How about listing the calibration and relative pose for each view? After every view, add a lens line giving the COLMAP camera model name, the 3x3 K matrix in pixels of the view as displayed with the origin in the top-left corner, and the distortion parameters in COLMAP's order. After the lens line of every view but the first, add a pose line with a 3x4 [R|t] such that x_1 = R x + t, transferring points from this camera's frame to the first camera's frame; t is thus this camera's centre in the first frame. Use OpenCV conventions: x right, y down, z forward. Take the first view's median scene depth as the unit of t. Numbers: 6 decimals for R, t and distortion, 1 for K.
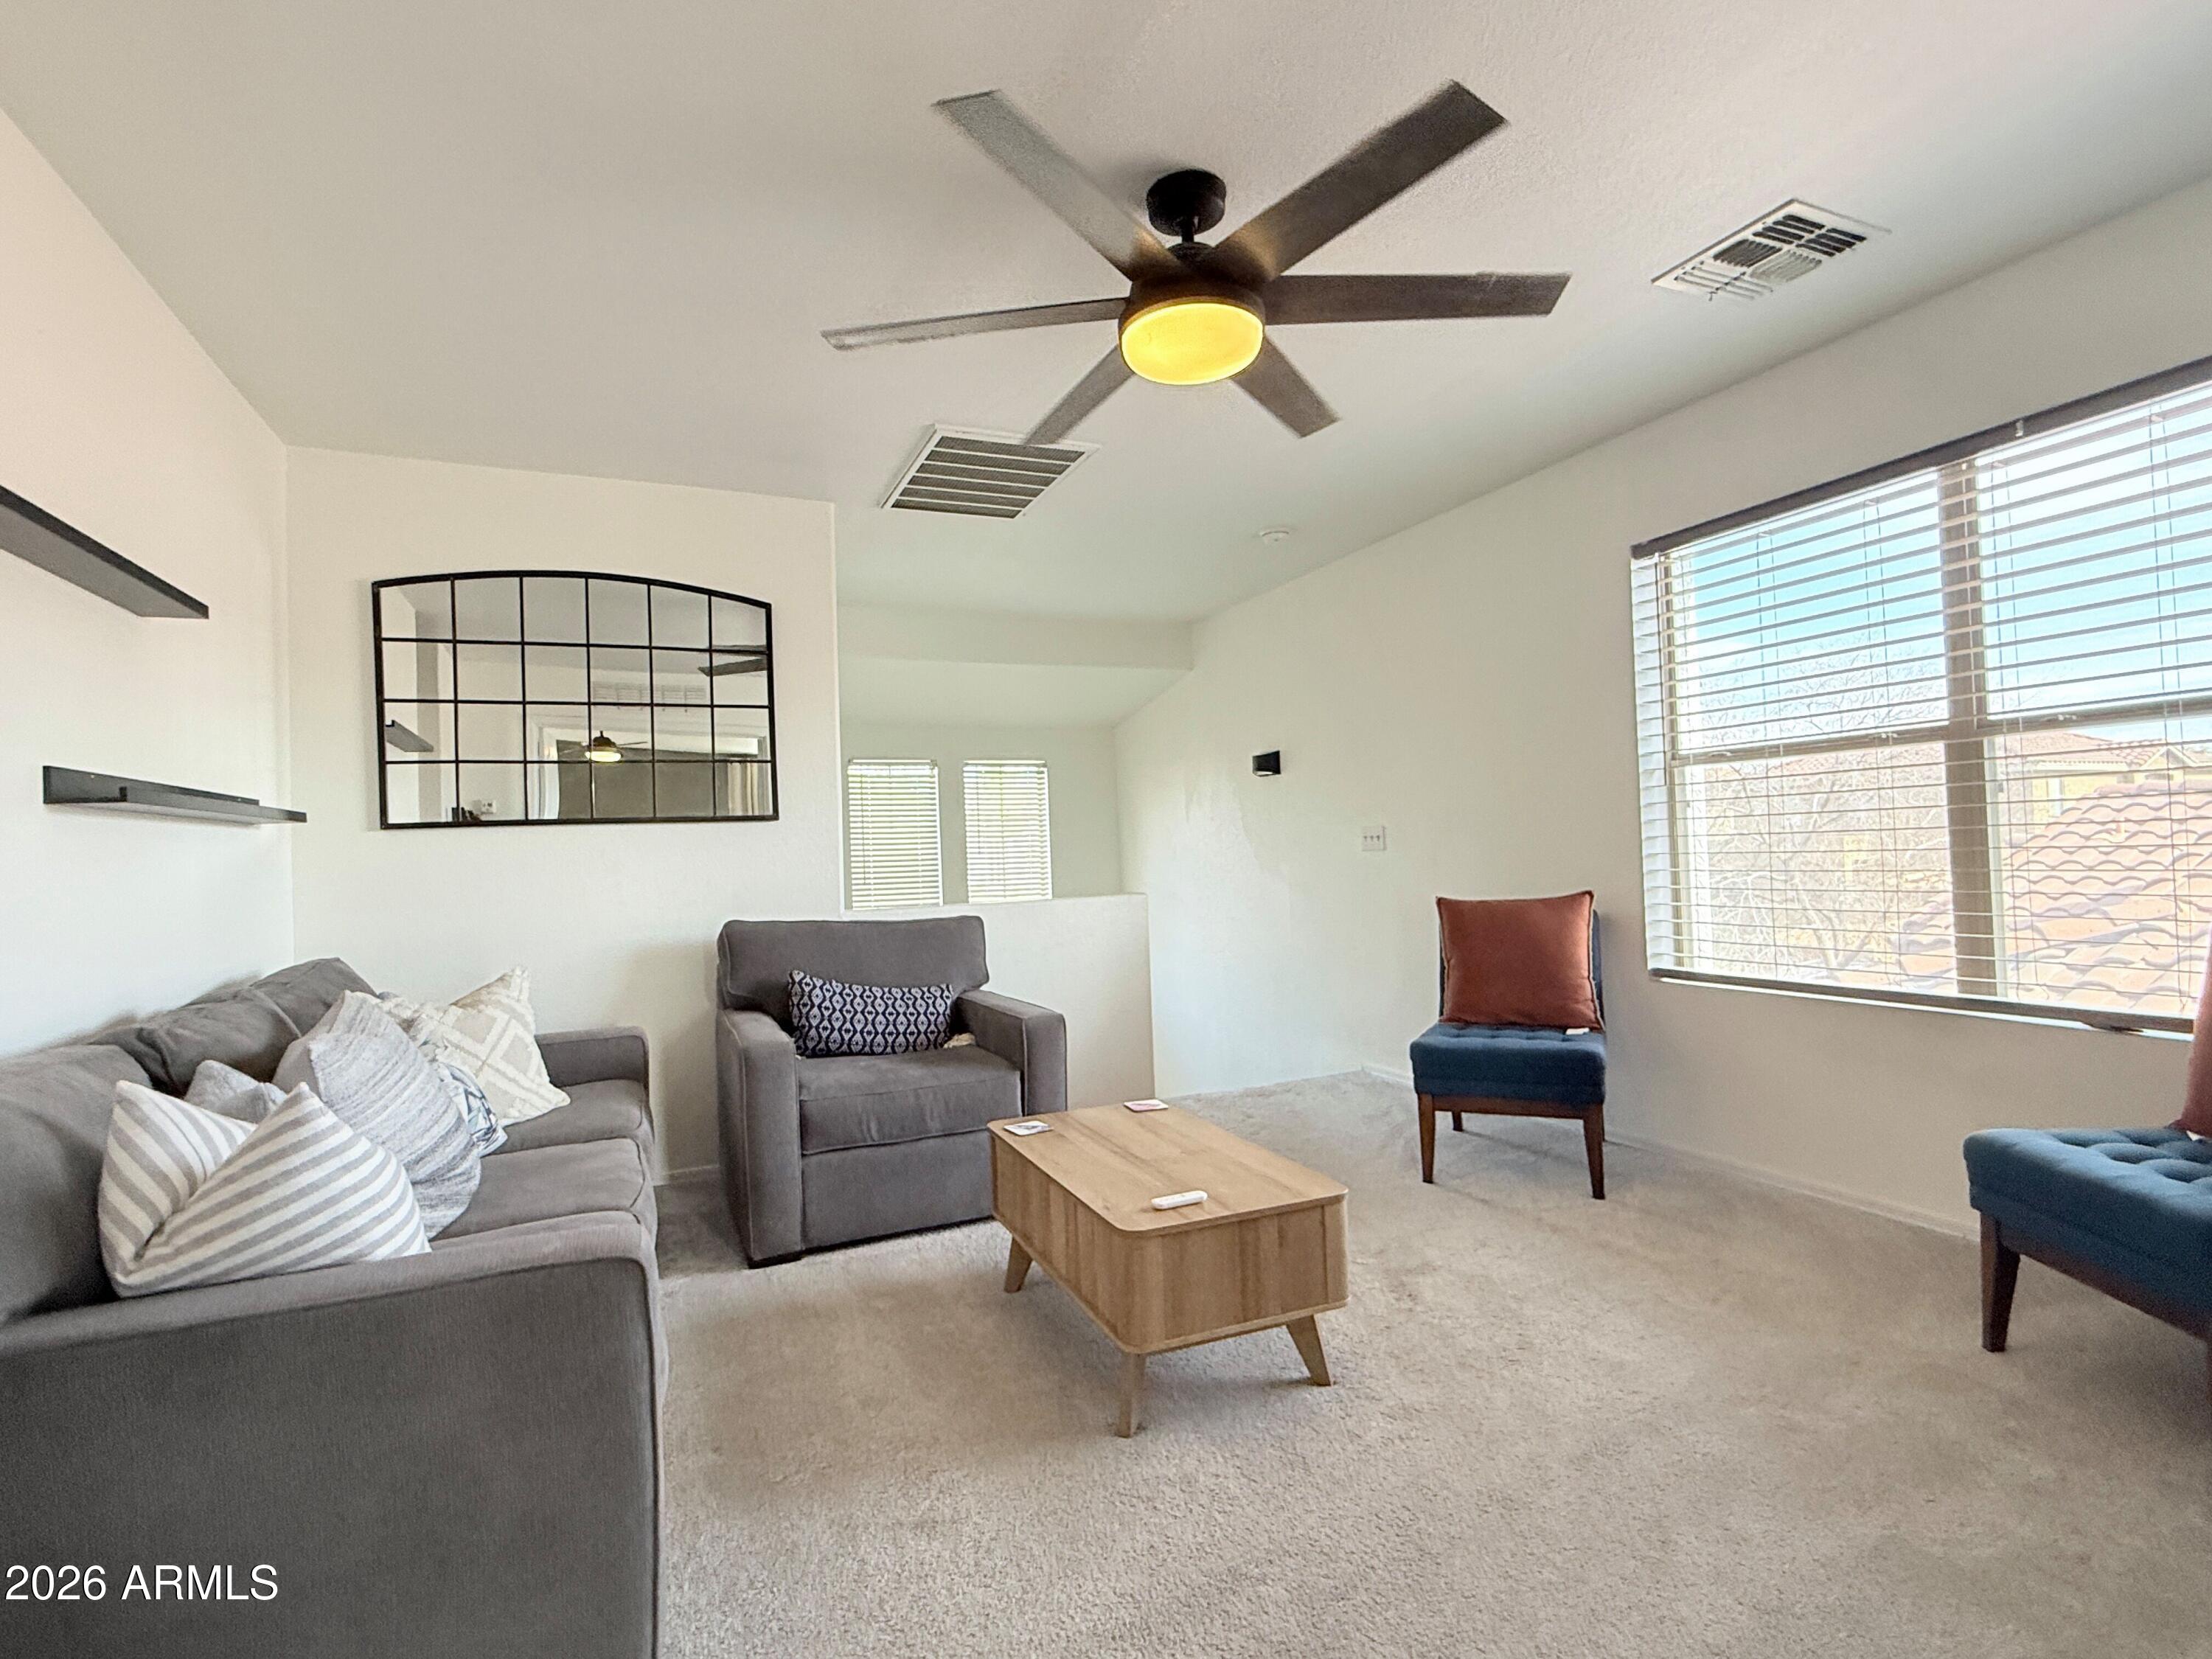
lens RADIAL K [[1058.3, 0, 1104.2], [0, 1058.3, 833.2], [0, 0, 1]] dist [0.000172, 0.001198]
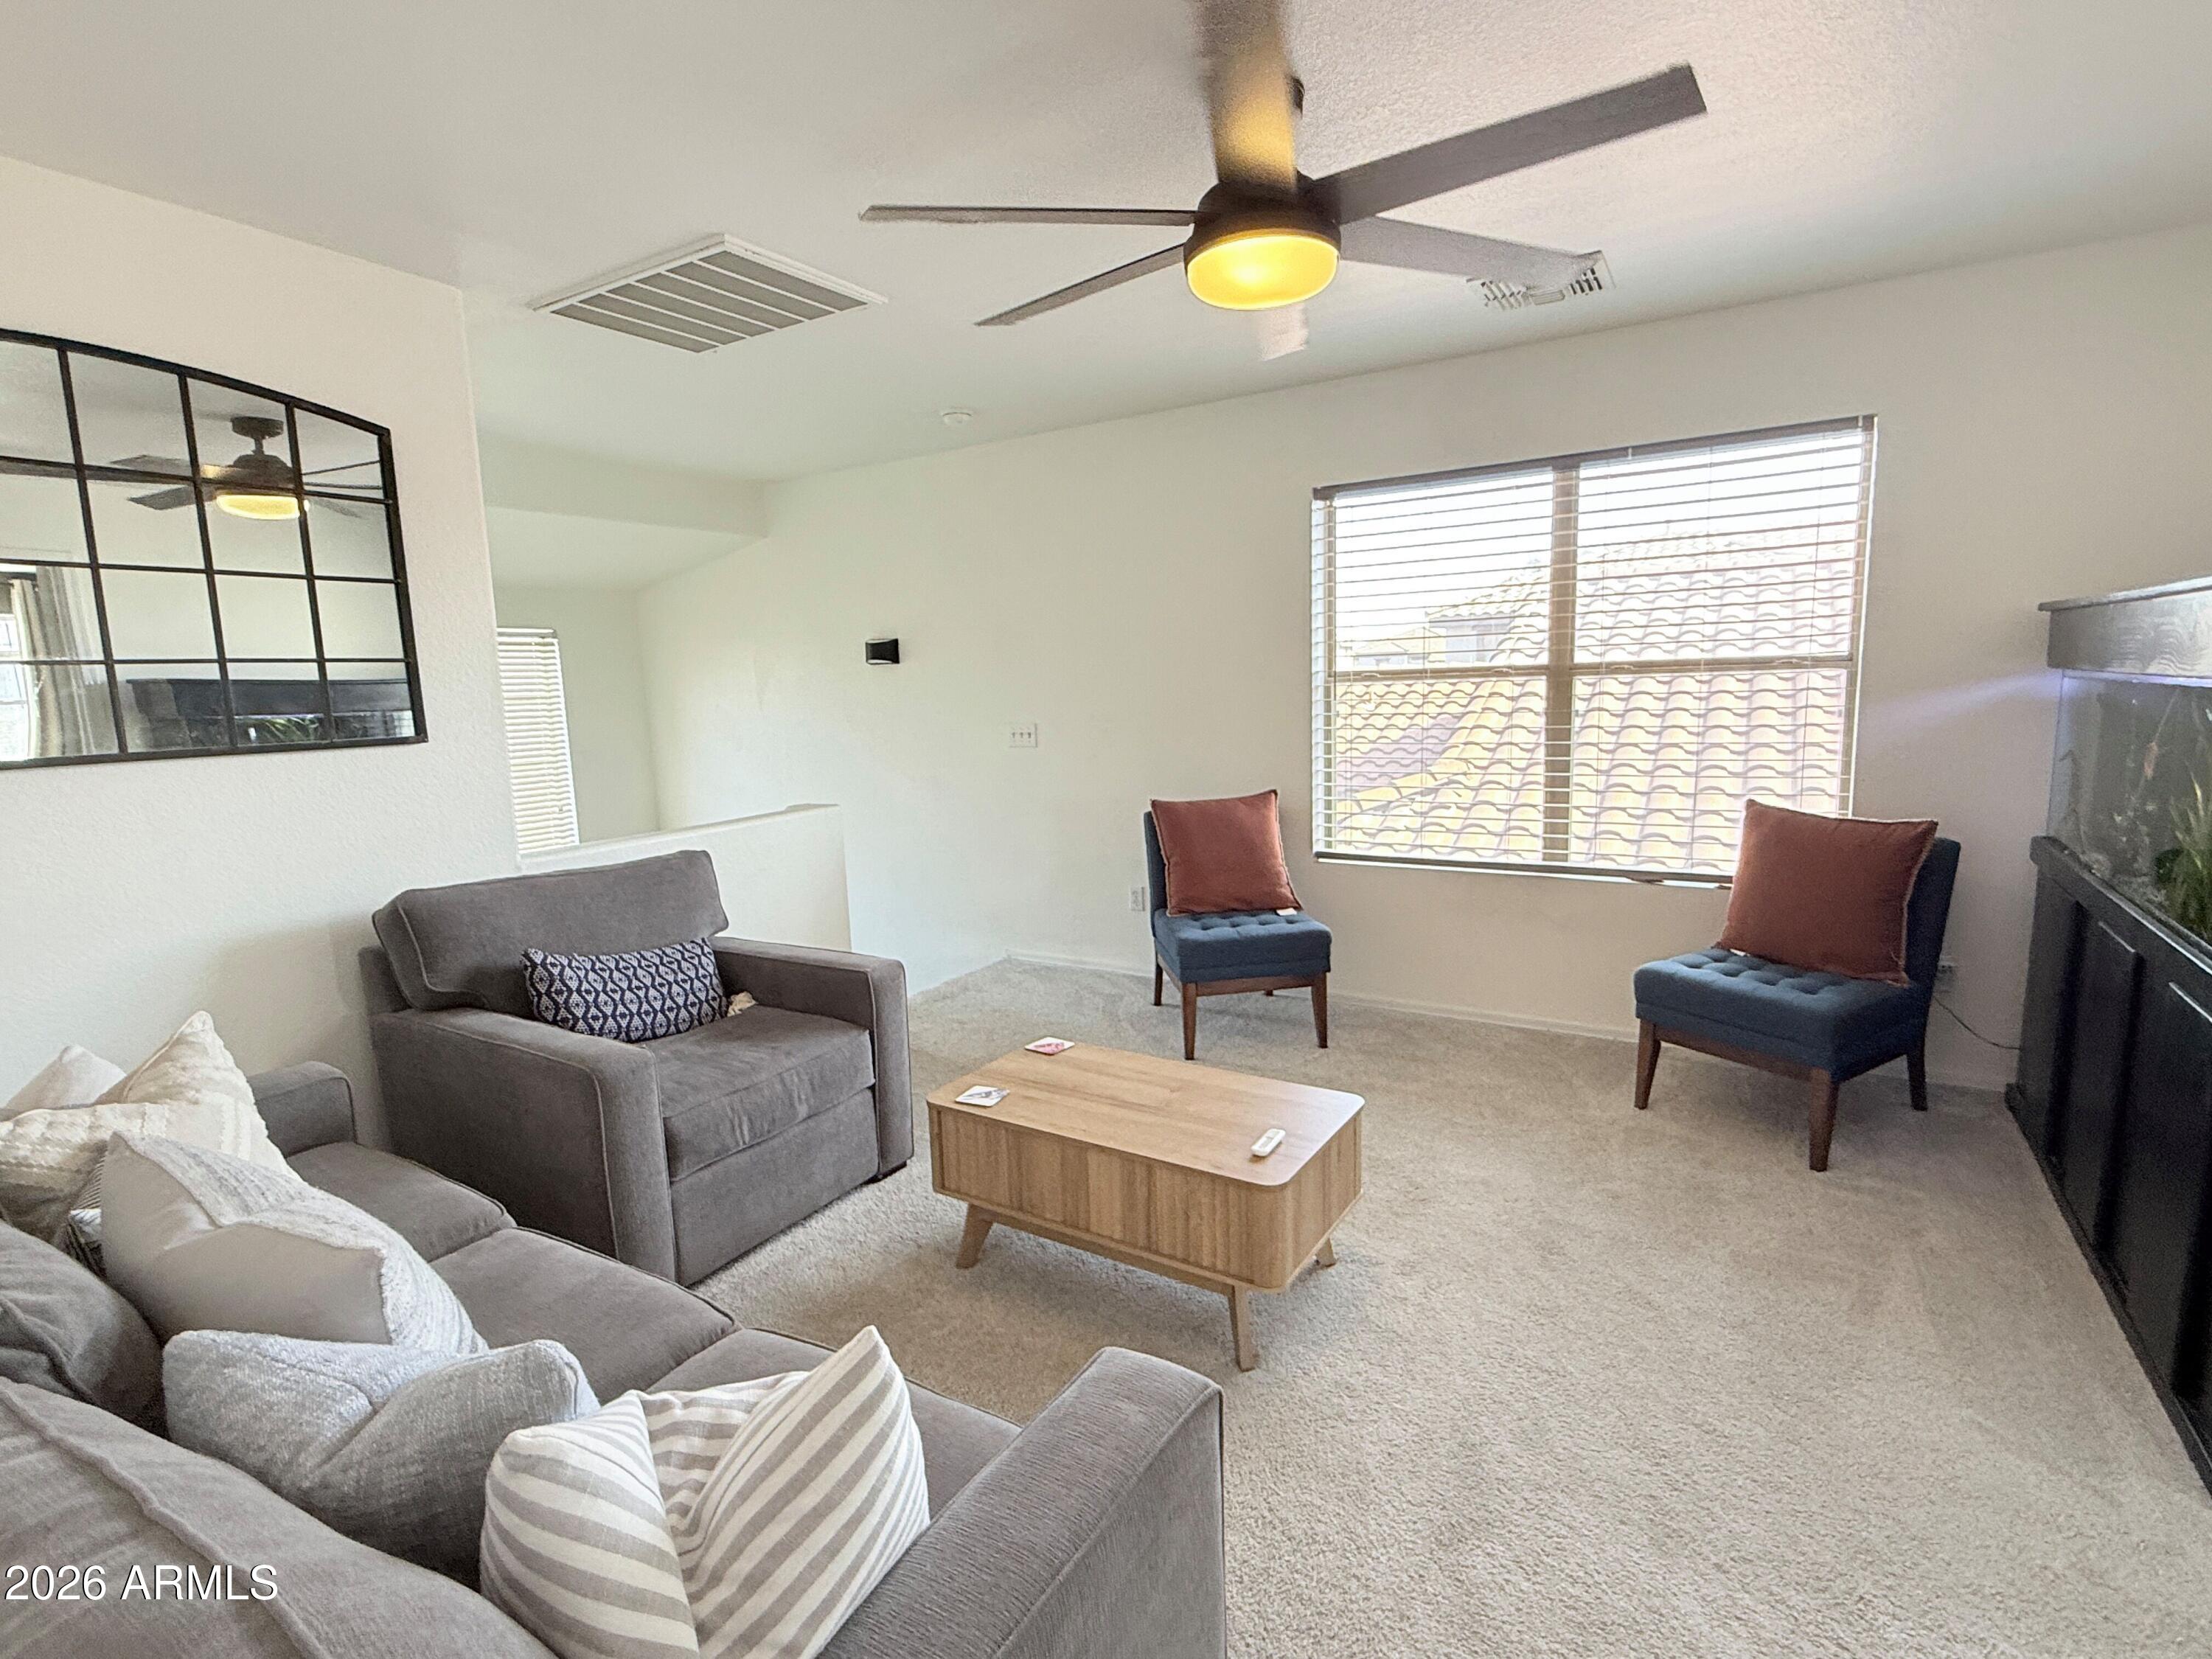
lens RADIAL K [[1058.3, 0, 1104.2], [0, 1058.3, 833.2], [0, 0, 1]] dist [0.000172, 0.001198]
pose [[0.825660, -0.070853, 0.559701, -0.381162], [-0.007363, 0.990644, 0.136269, -0.060469], [-0.564120, -0.116633, 0.817414, 0.161960]]
